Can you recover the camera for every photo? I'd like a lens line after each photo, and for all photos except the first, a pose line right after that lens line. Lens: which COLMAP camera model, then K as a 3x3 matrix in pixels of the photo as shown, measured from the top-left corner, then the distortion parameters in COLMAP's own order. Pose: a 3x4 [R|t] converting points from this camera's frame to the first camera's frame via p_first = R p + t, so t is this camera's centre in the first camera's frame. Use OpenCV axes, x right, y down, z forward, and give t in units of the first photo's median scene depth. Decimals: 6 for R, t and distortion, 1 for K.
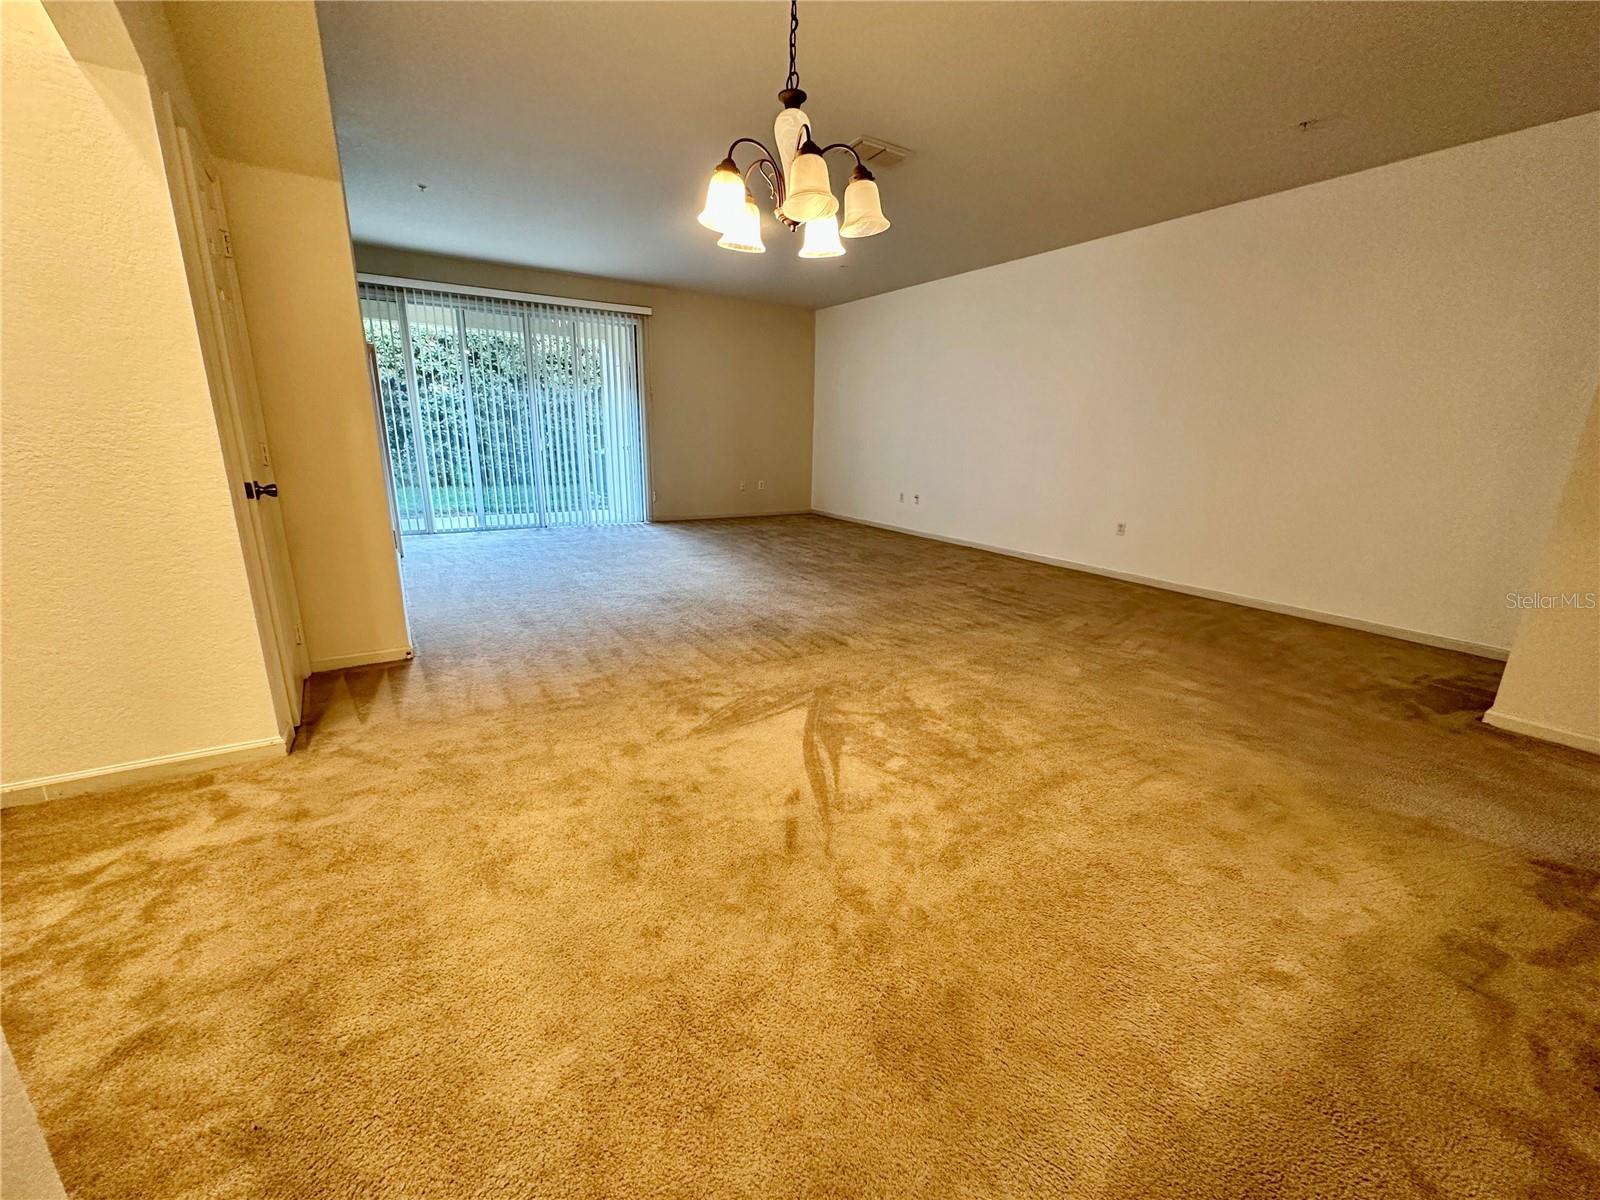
lens RADIAL K [[640.7, 0, 801.2], [0, 640.7, 601.9], [0, 0, 1]] dist [-0.003176, 0.000852]
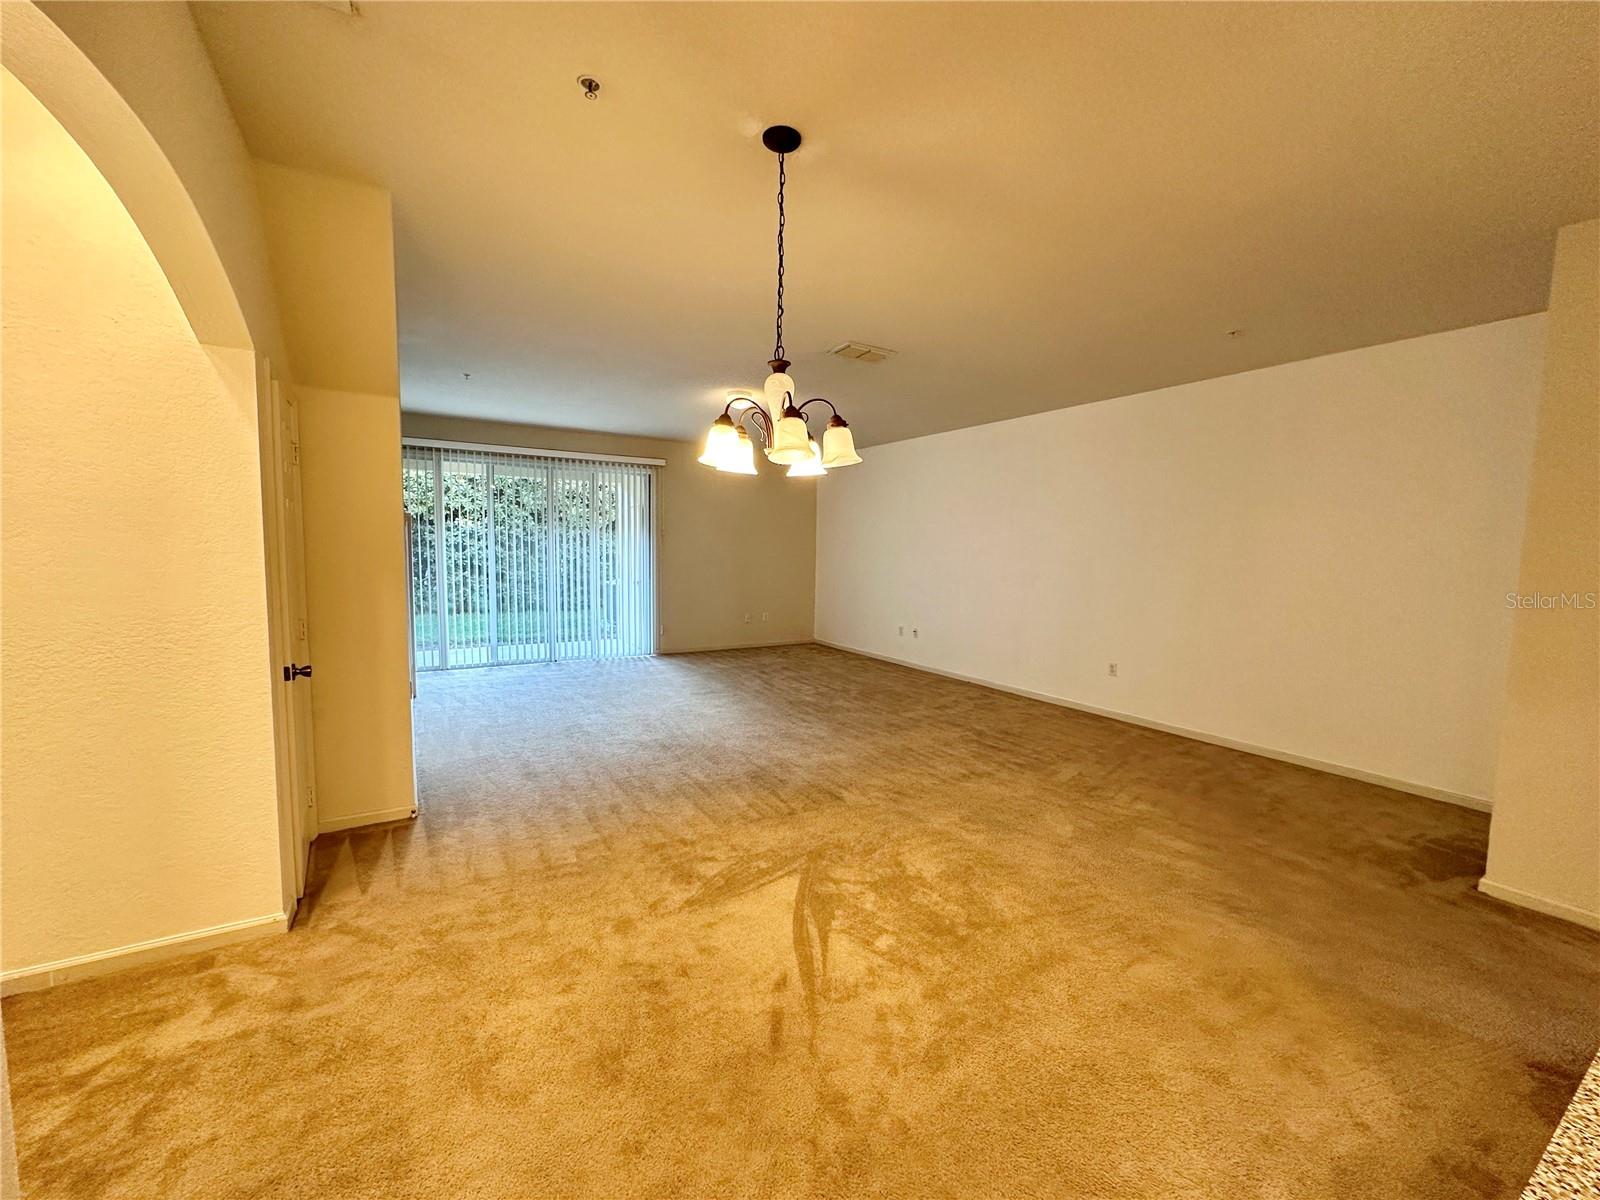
lens RADIAL K [[640.7, 0, 800.9], [0, 640.7, 602.1], [0, 0, 1]] dist [-0.003176, 0.000852]
pose [[0.999919, -0.003043, -0.012341, 0.031373], [0.000834, 0.984542, -0.175148, -0.100687], [0.012684, 0.175123, 0.984465, -0.088716]]
